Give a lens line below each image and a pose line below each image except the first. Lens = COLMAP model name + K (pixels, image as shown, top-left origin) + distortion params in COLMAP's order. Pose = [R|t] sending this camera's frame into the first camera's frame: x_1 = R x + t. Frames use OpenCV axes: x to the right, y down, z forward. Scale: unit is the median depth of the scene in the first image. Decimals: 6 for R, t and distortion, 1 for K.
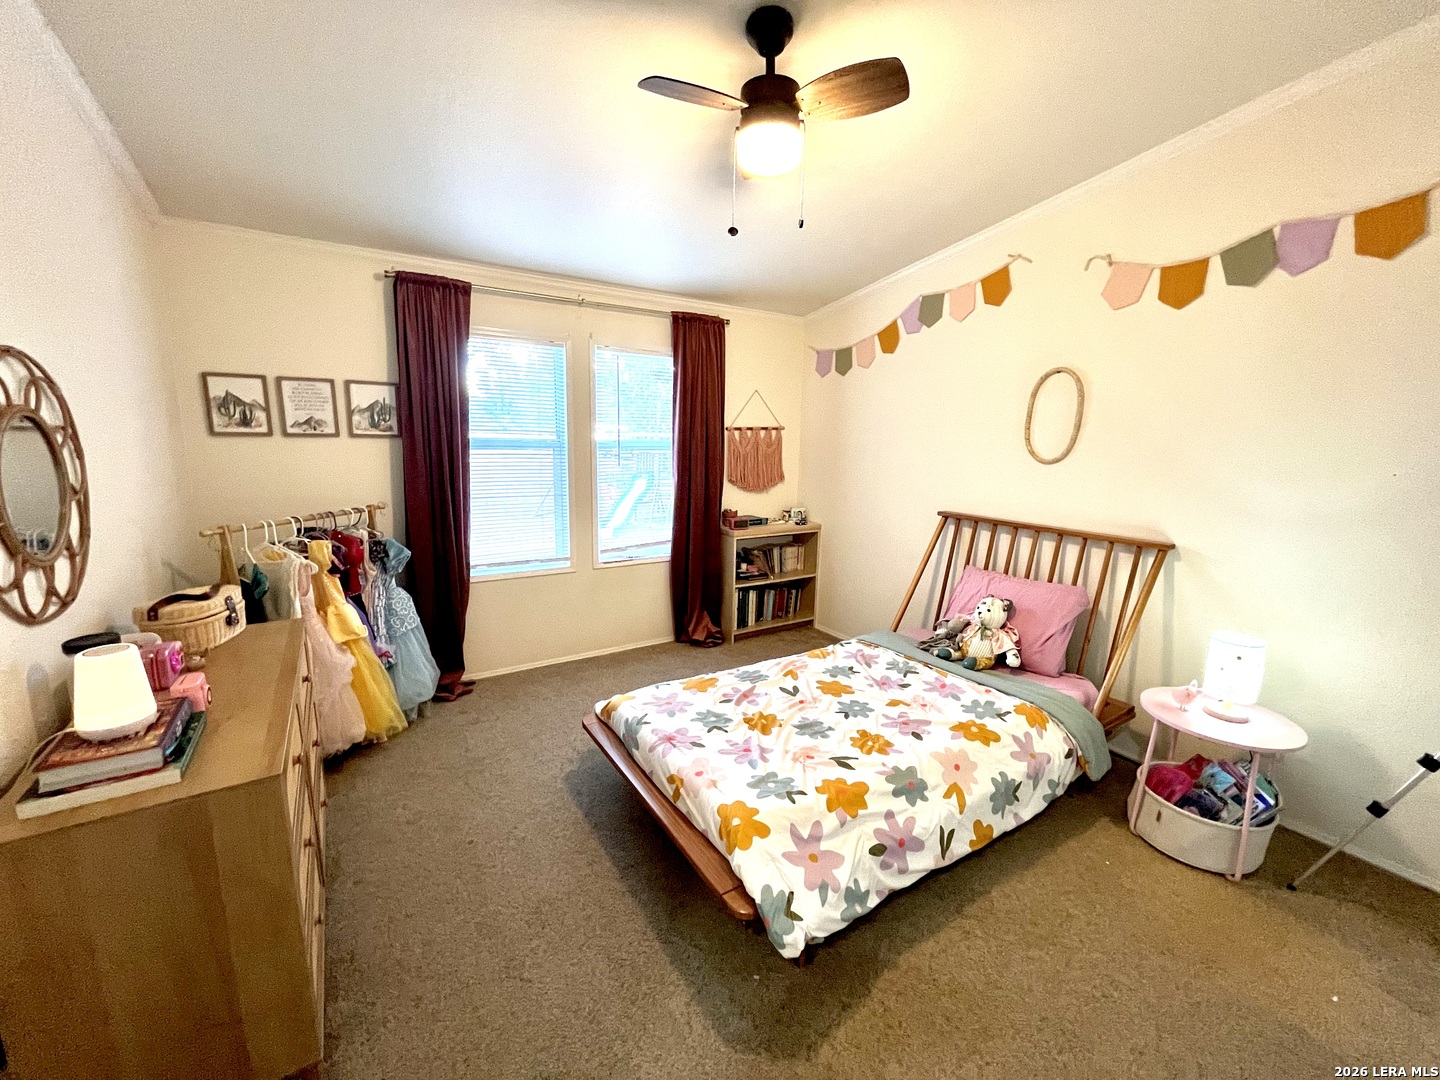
lens RADIAL K [[579.7, 0, 721.7], [0, 579.7, 536.4], [0, 0, 1]] dist [-0.002029, -0.001544]
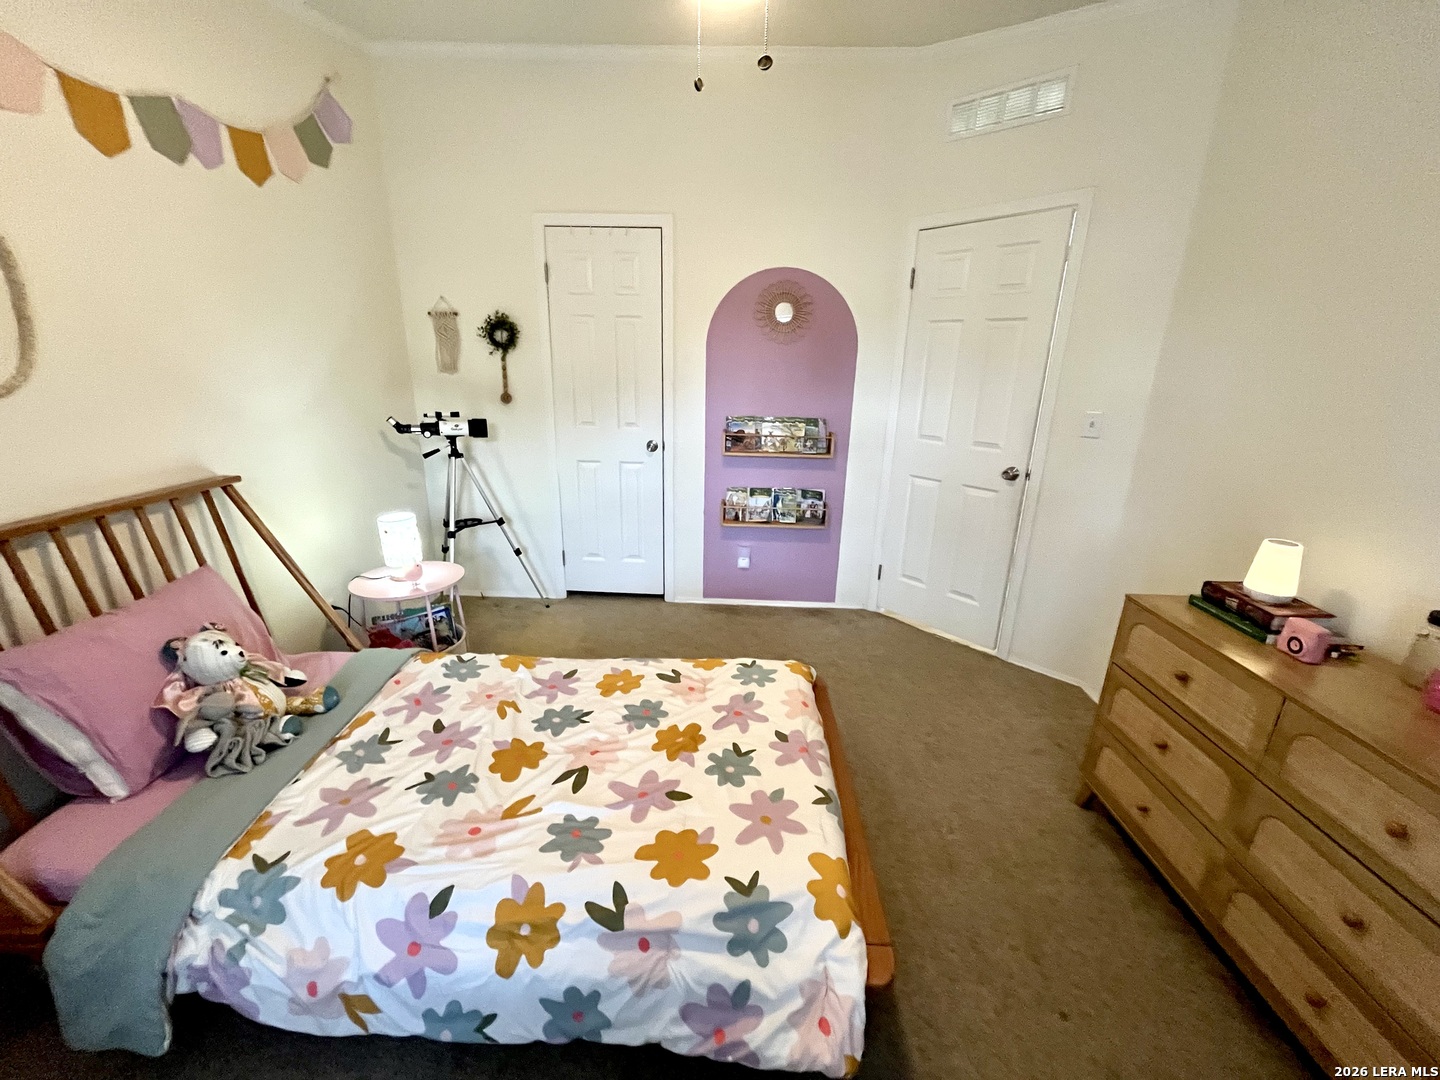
lens RADIAL K [[579.7, 0, 719.5], [0, 579.7, 540.3], [0, 0, 1]] dist [-0.002029, -0.001544]
pose [[-0.831512, -0.204139, 0.516638, -0.313875], [0.049216, 0.899301, 0.434553, -0.256770], [-0.553322, 0.386763, -0.737733, 1.388652]]
